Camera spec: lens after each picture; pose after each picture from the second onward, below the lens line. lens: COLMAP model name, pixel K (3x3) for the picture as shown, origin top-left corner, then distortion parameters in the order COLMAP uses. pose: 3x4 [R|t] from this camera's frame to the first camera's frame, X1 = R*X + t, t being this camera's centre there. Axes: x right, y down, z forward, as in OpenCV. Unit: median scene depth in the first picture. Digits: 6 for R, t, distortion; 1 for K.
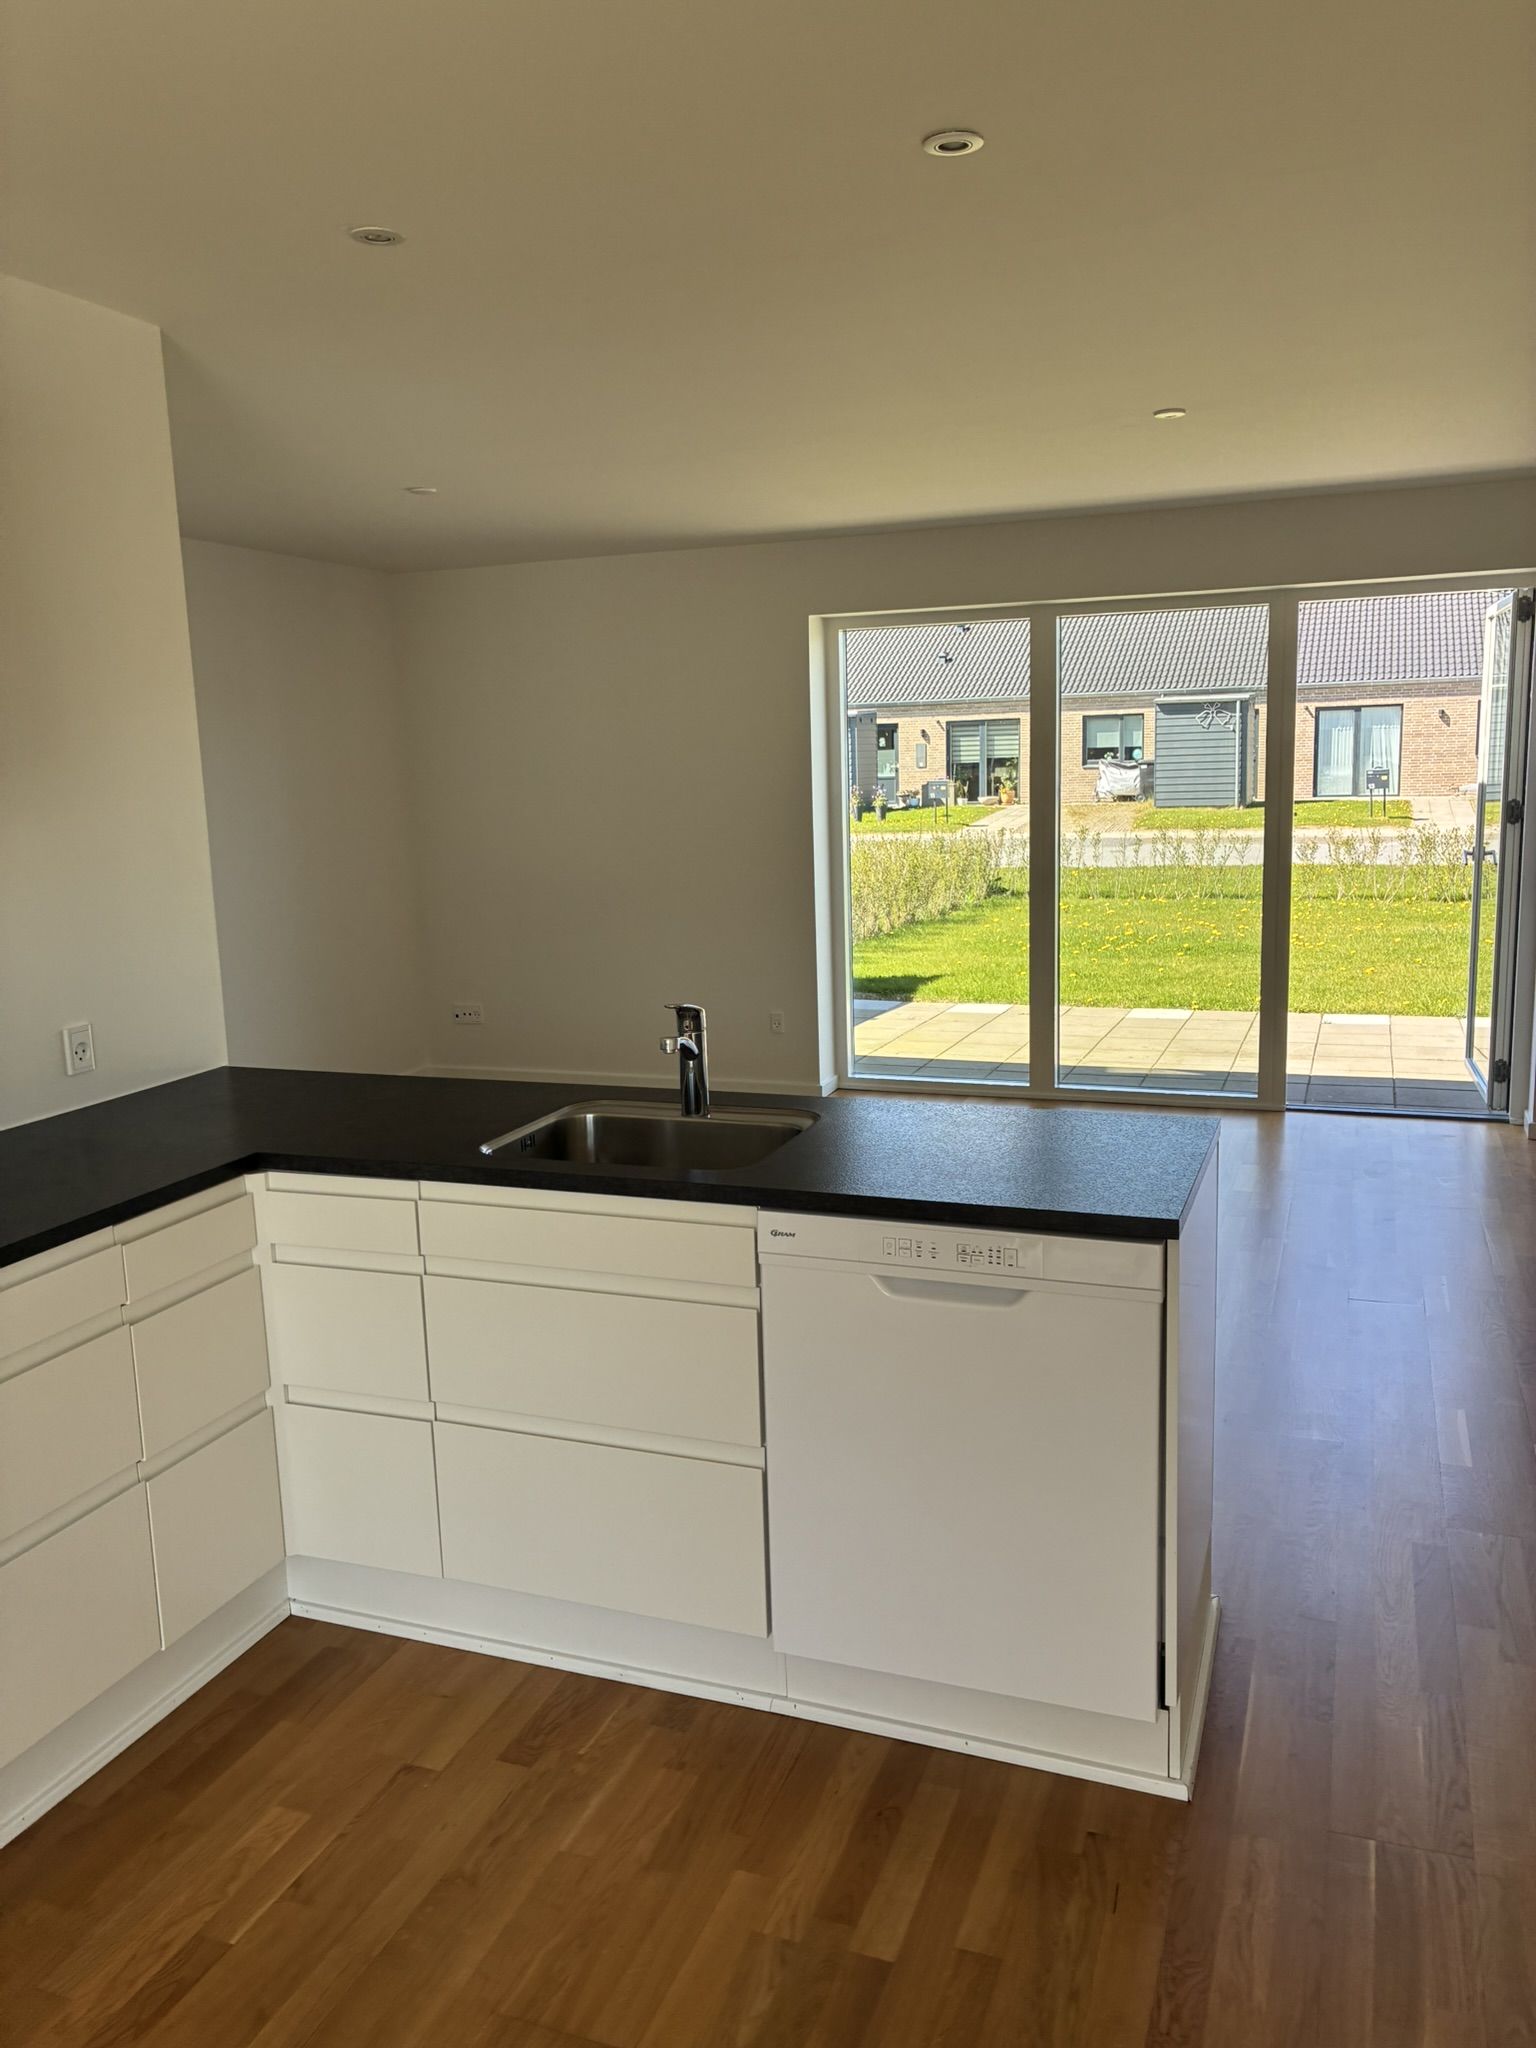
lens RADIAL K [[1550.9, 0, 764.2], [0, 1550.9, 1022.6], [0, 0, 1]] dist [0.023935, -0.010886]
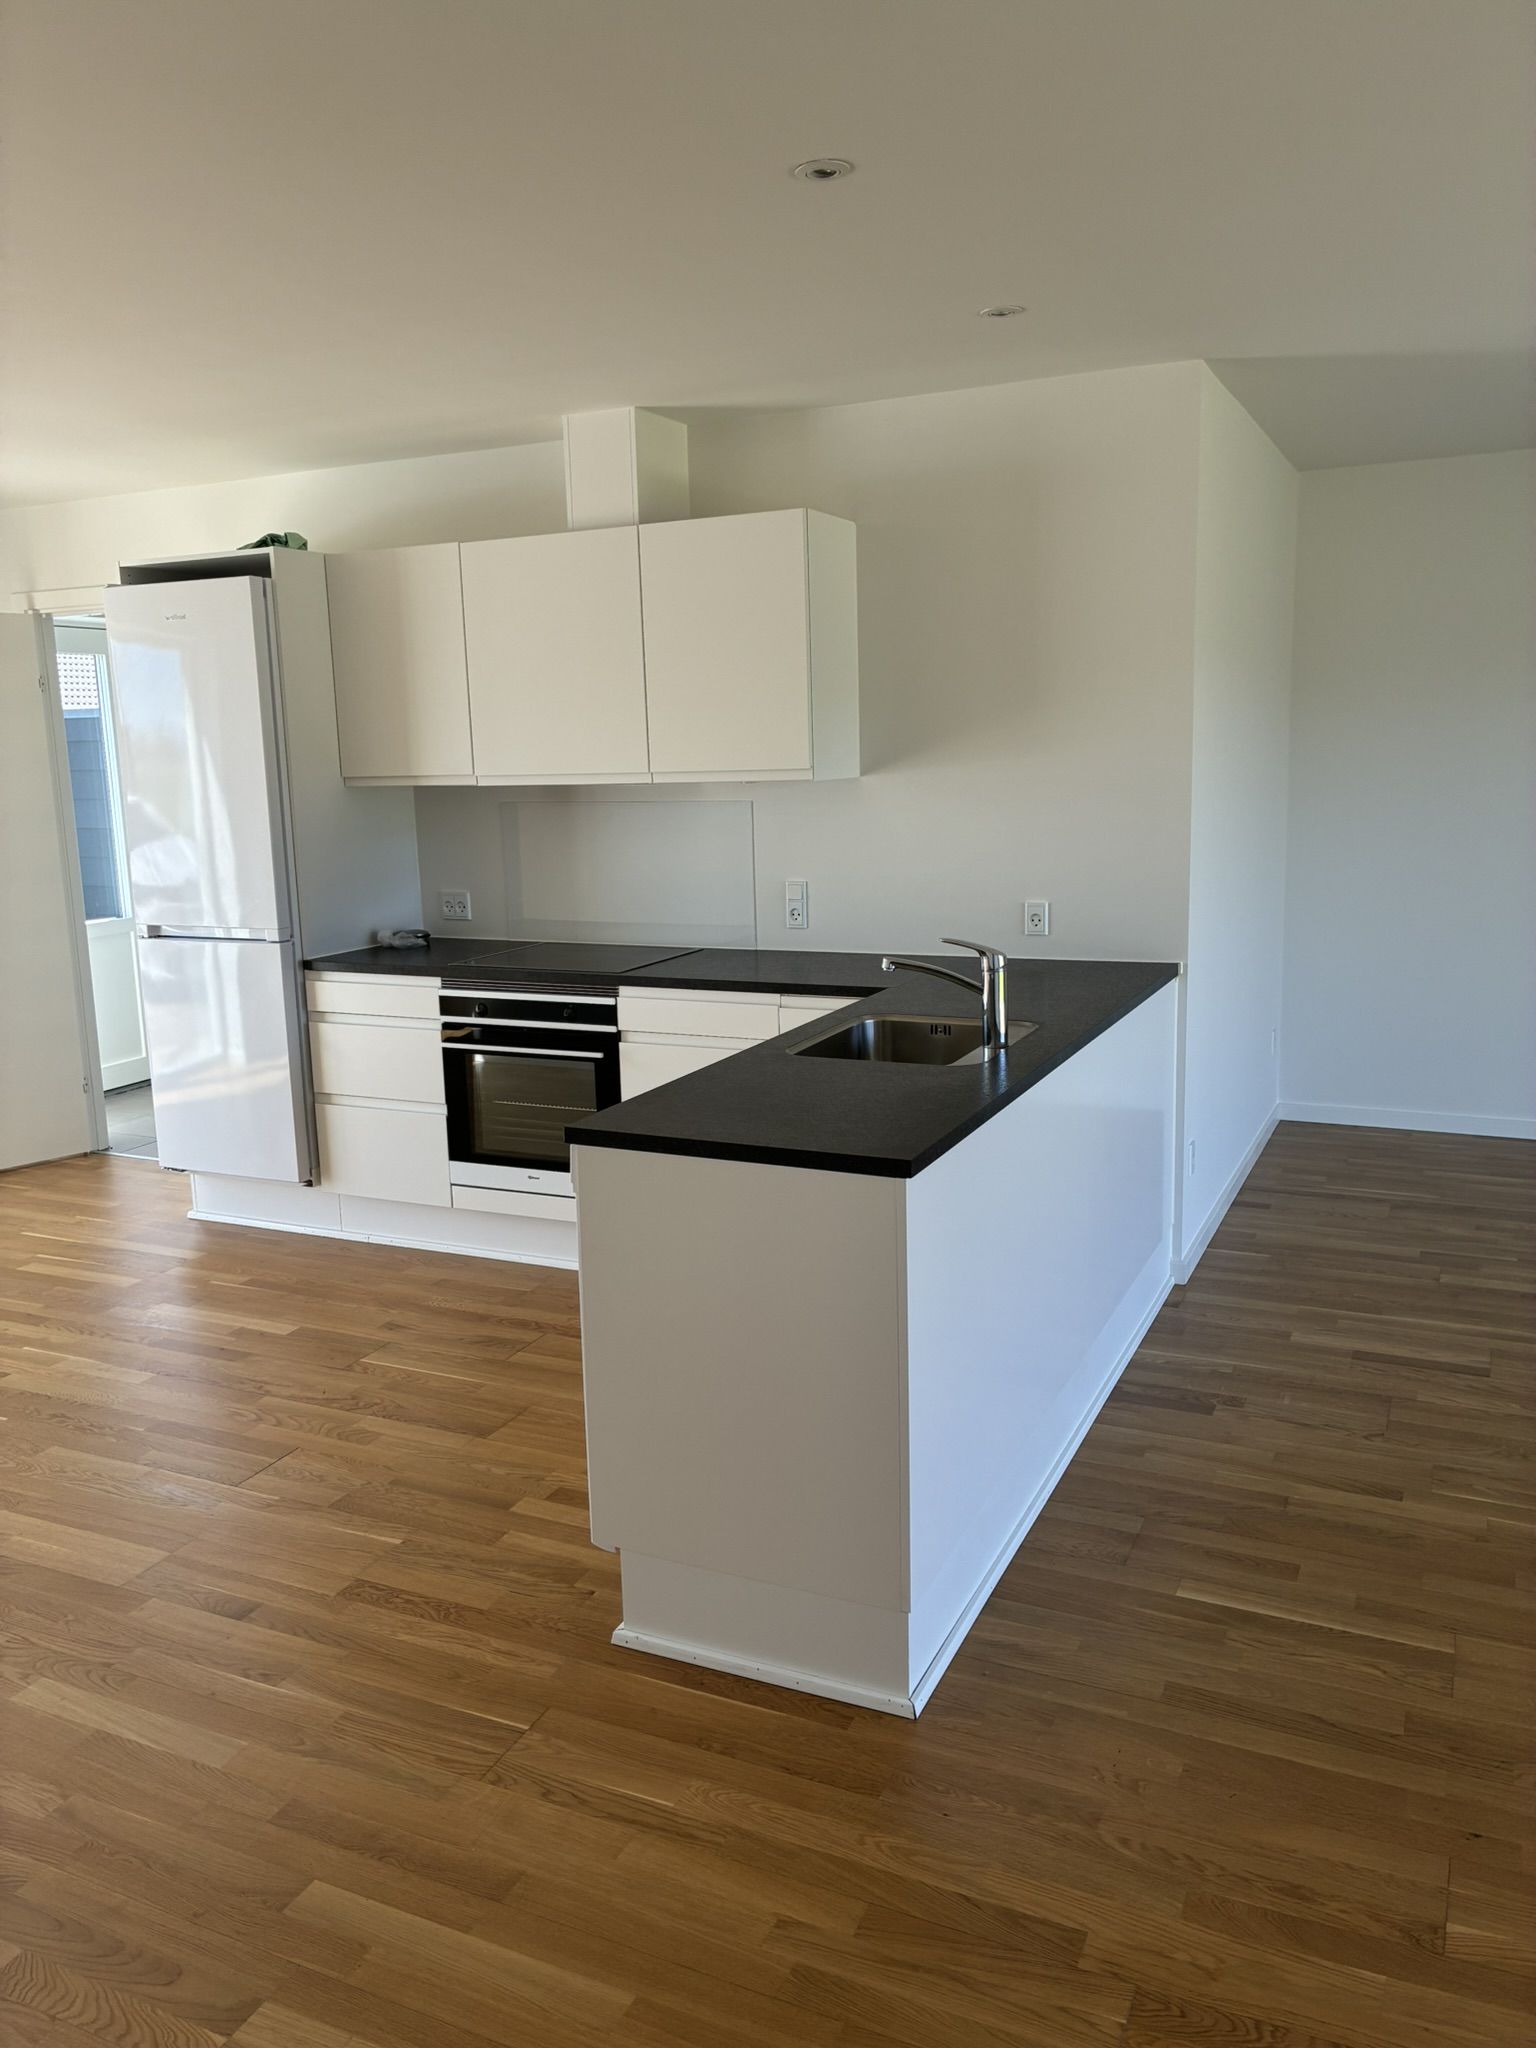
lens RADIAL K [[1550.9, 0, 773.5], [0, 1550.9, 1015.8], [0, 0, 1]] dist [0.023935, -0.010886]
pose [[-0.072913, 0.200242, -0.977030, 1.134028], [-0.143576, 0.967325, 0.208967, -0.182660], [0.986950, 0.155515, -0.041780, 0.956267]]
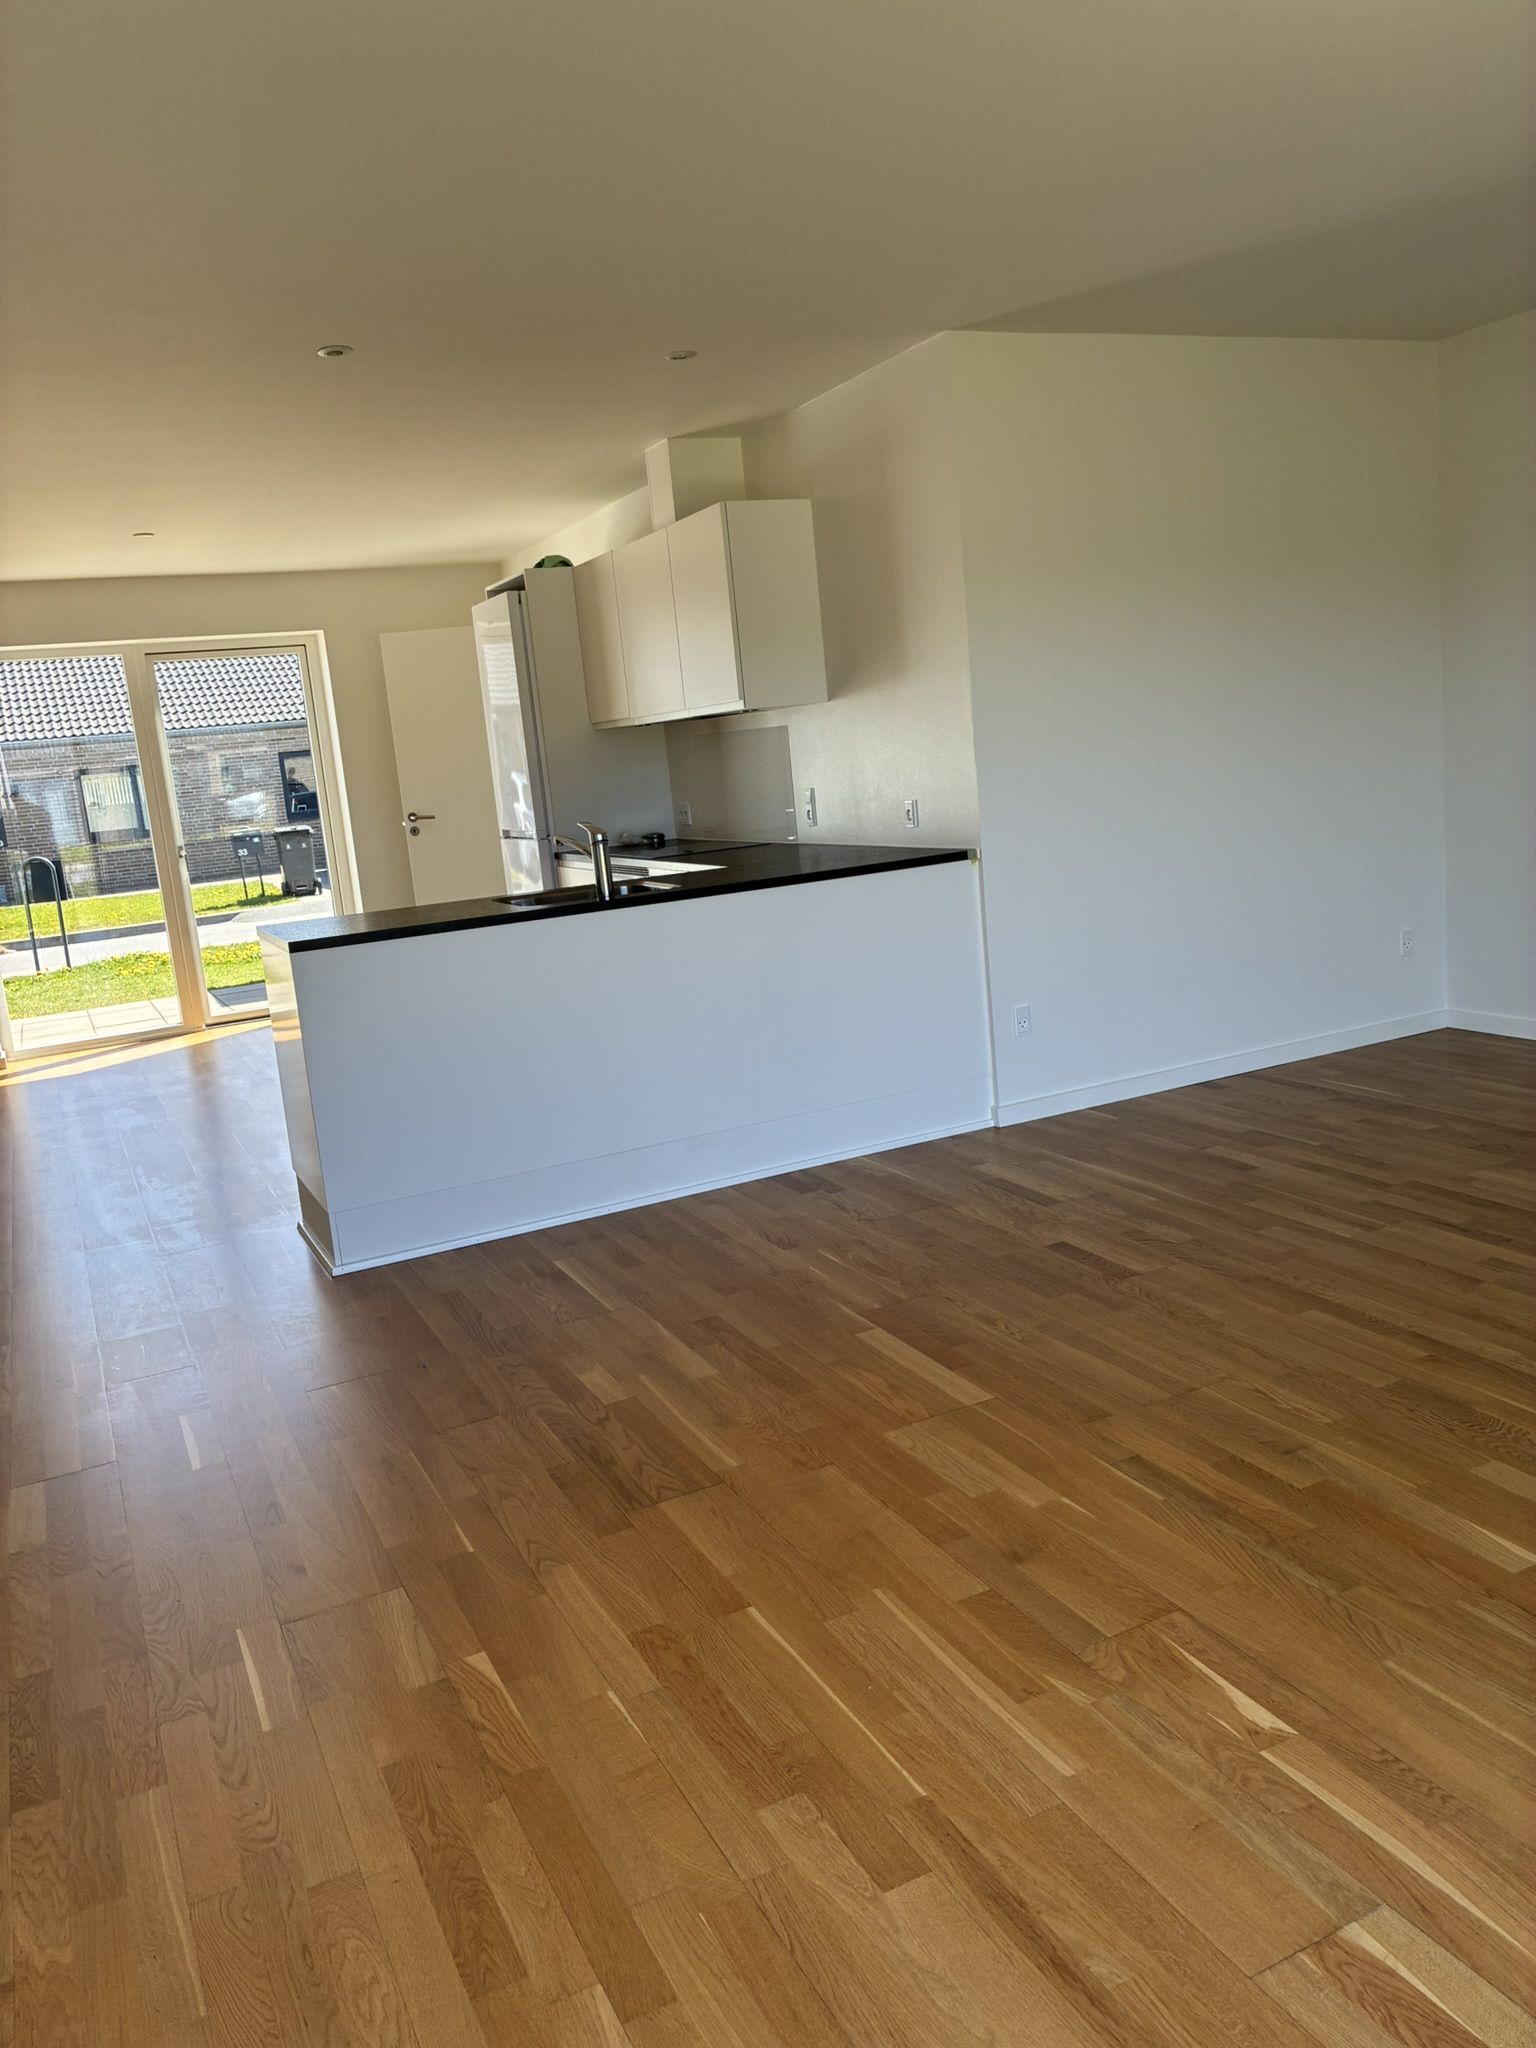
lens RADIAL K [[1550.9, 0, 776.3], [0, 1550.9, 1022.5], [0, 0, 1]] dist [0.023935, -0.010886]
pose [[-0.676379, 0.215775, -0.704239, 1.052709], [-0.018920, 0.950722, 0.309467, -0.336137], [0.736311, 0.222642, -0.638966, 2.364478]]
